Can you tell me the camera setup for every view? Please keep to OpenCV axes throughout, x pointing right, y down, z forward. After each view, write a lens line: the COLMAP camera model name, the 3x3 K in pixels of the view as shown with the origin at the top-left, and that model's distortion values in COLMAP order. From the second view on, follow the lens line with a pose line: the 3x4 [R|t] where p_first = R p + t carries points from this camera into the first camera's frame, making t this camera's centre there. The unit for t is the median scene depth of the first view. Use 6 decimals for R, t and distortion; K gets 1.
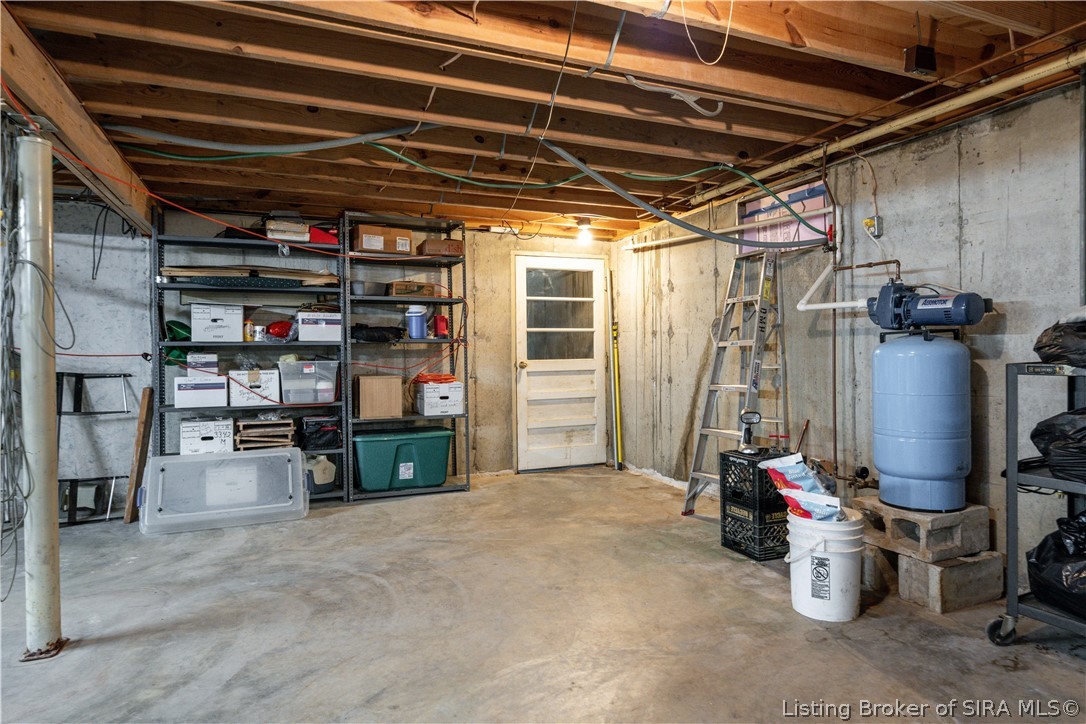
lens RADIAL K [[630.0, 0, 539.7], [0, 630.0, 358.5], [0, 0, 1]] dist [-0.004321, -0.000357]
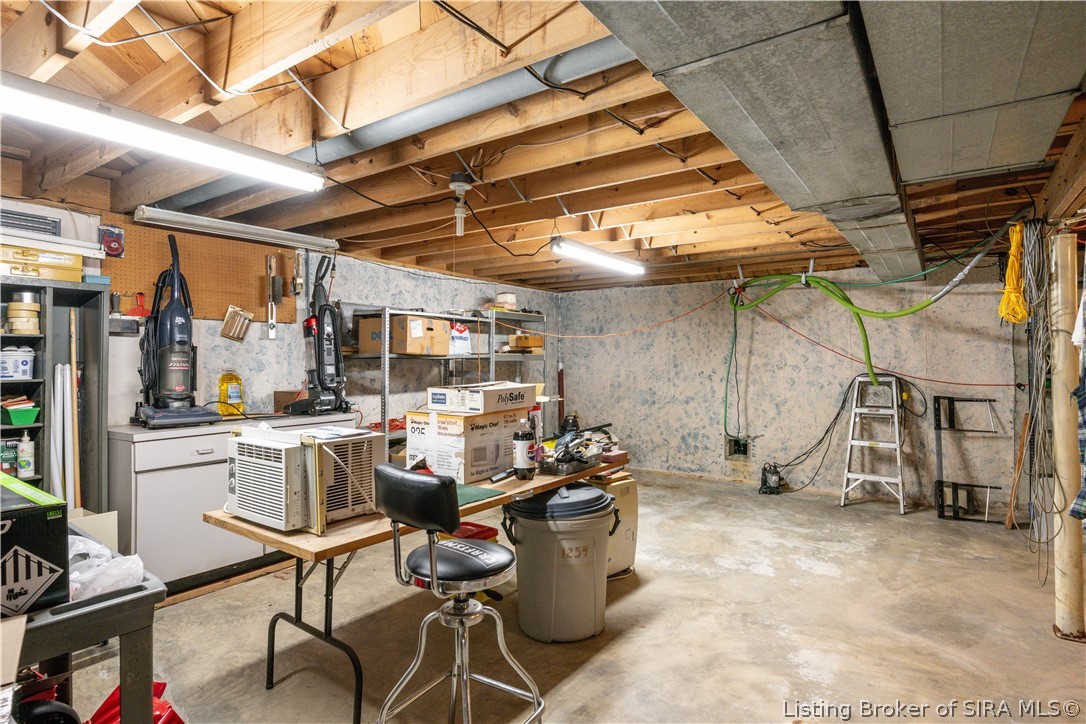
lens RADIAL K [[562.0, 0, 542.2], [0, 562.0, 359.9], [0, 0, 1]] dist [-0.001686, -0.000443]
pose [[0.524882, 0.008516, -0.851132, -0.208036], [-0.010071, 0.999942, 0.003795, -0.045839], [0.851116, 0.006580, 0.524937, -0.274833]]
